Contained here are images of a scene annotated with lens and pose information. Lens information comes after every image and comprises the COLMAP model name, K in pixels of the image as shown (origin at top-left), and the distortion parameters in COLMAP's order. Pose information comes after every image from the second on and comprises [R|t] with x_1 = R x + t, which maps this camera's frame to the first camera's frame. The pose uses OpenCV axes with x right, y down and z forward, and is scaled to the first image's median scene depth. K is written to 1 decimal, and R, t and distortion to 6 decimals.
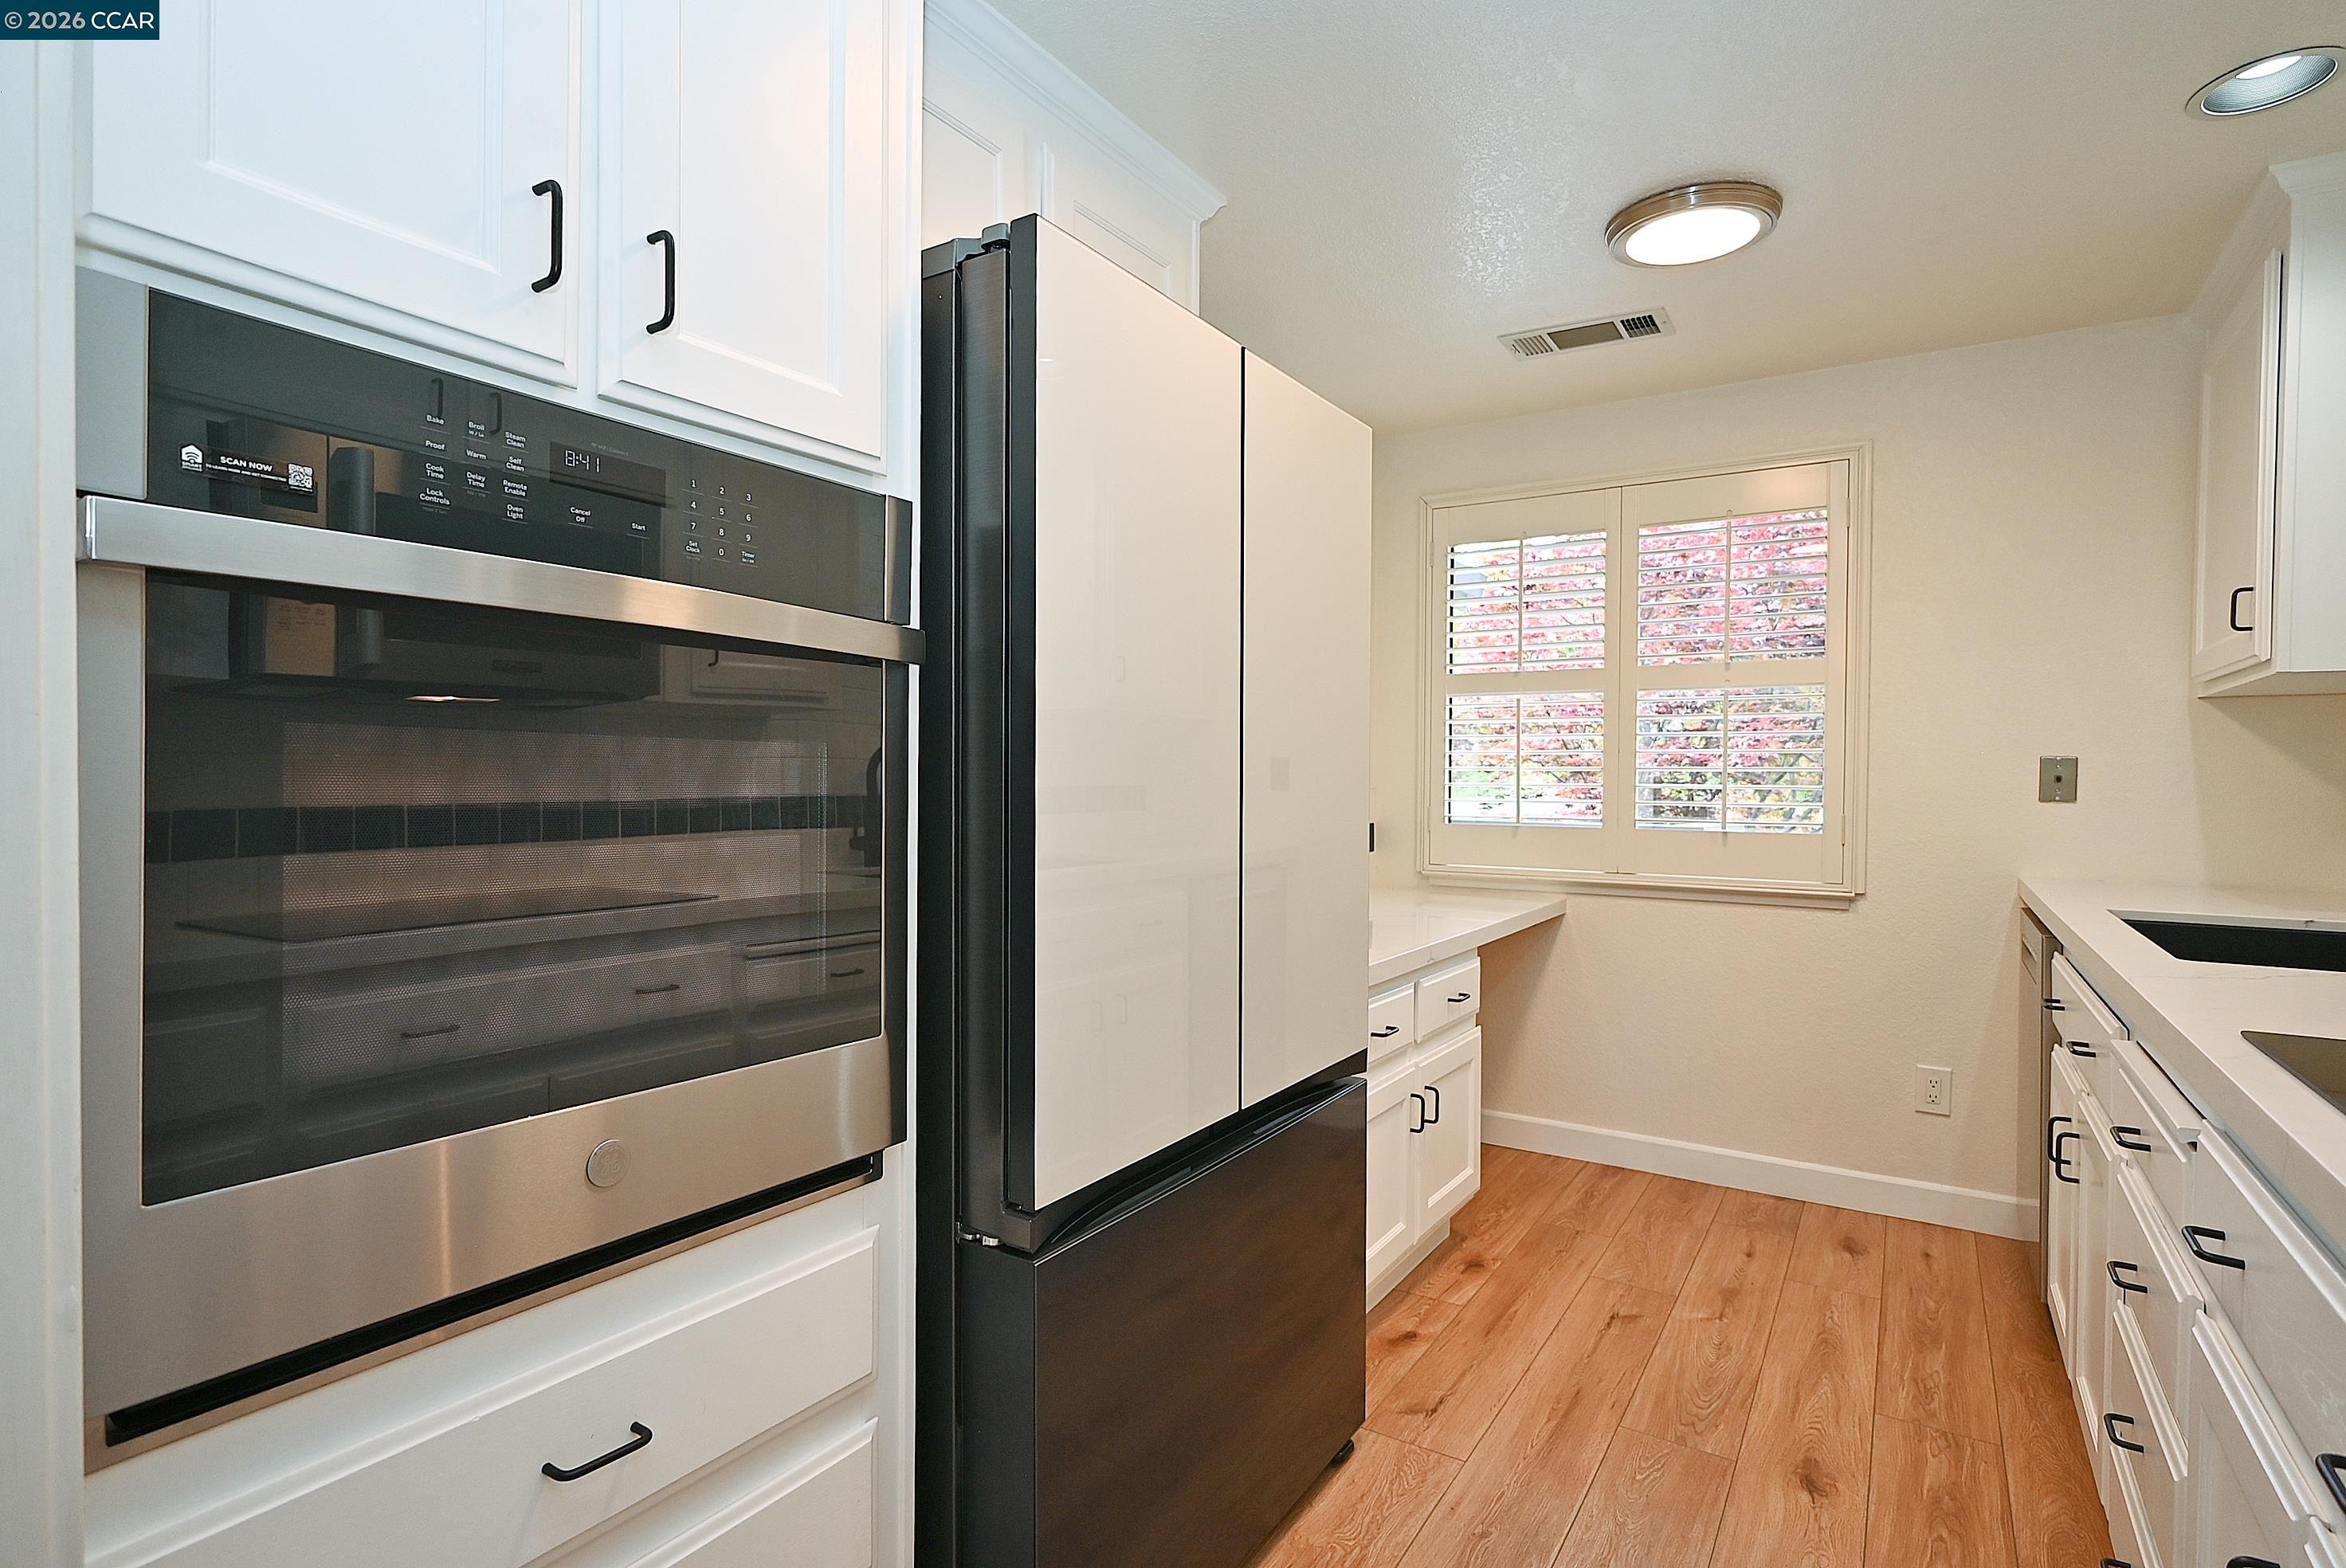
lens RADIAL K [[1164.2, 0, 1174.0], [0, 1164.2, 788.9], [0, 0, 1]] dist [-0.003032, 0.000211]
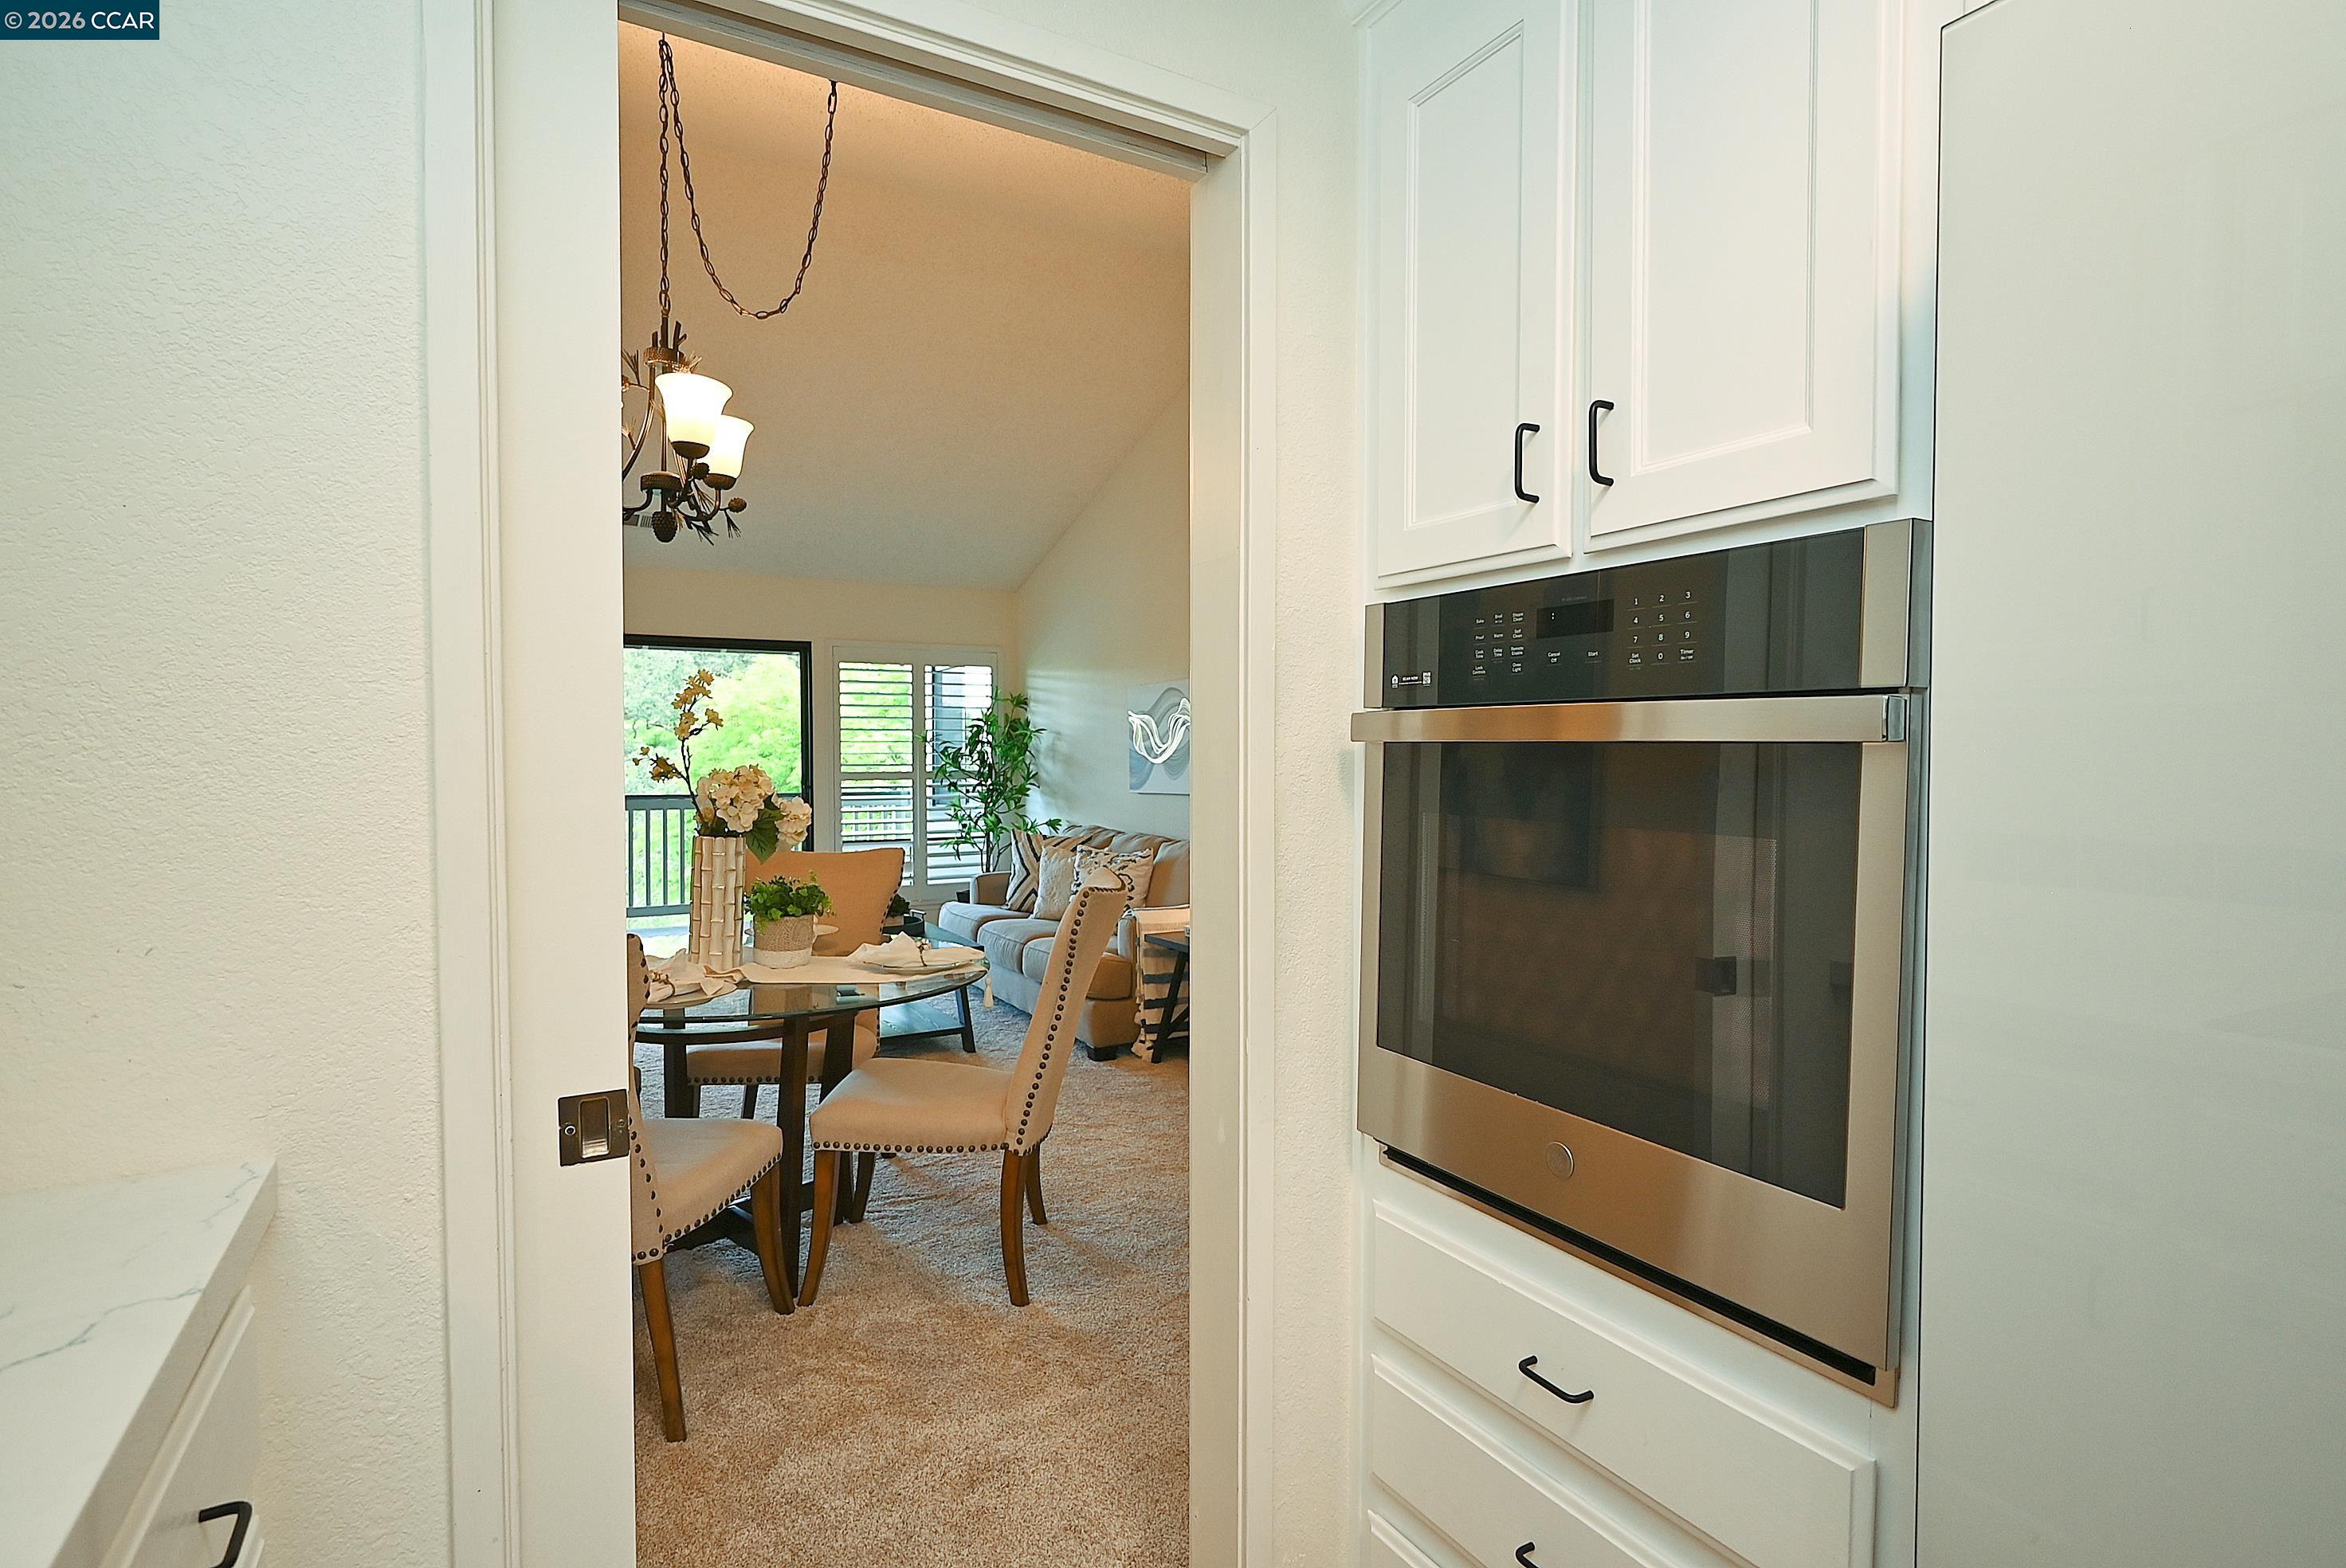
lens RADIAL K [[1179.6, 0, 1166.0], [0, 1179.6, 786.7], [0, 0, 1]] dist [-0.003060, 0.001245]
pose [[-0.470070, 0.015989, -0.882484, 0.302230], [-0.016667, 0.999497, 0.026987, -0.041059], [0.882472, 0.027394, -0.469567, 0.431467]]
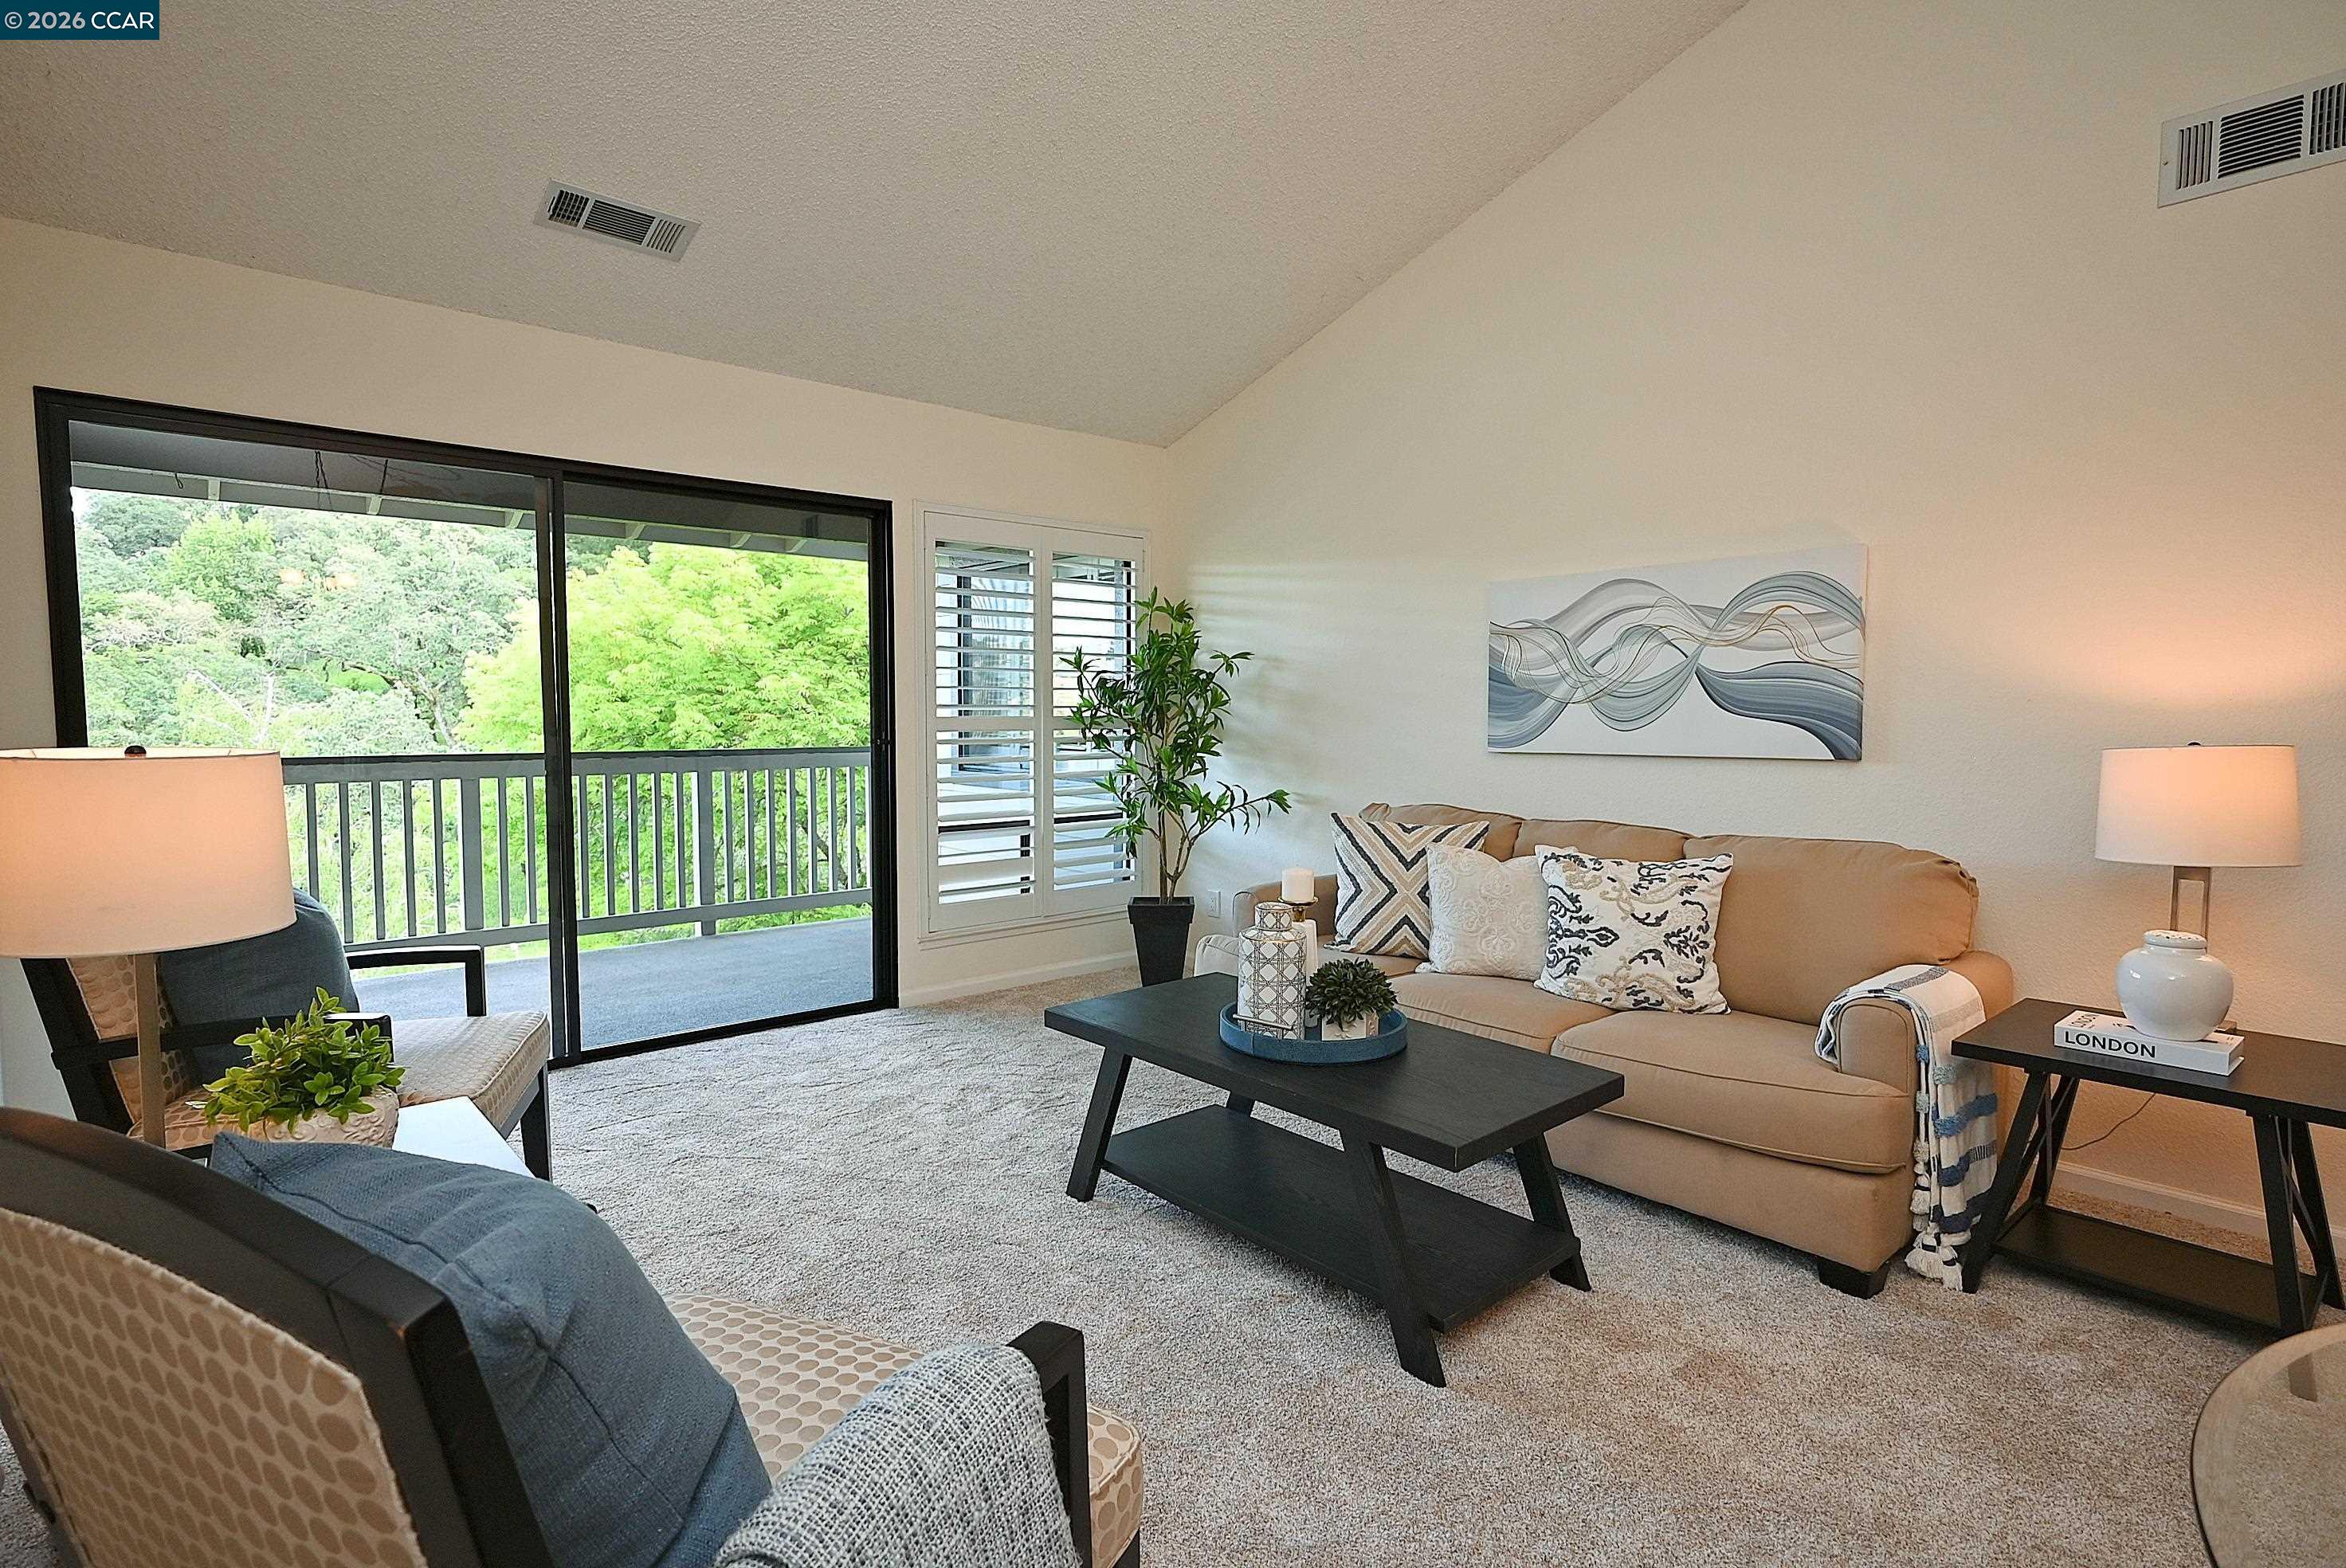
lens RADIAL K [[1153.7, 0, 1171.4], [0, 1153.7, 777.1], [0, 0, 1]] dist [-0.001154, 0.000708]
pose [[-0.275209, 0.057782, -0.959646, -0.266167], [-0.015316, 0.997802, 0.064471, -0.017969], [0.961262, 0.032441, -0.273719, -0.787526]]
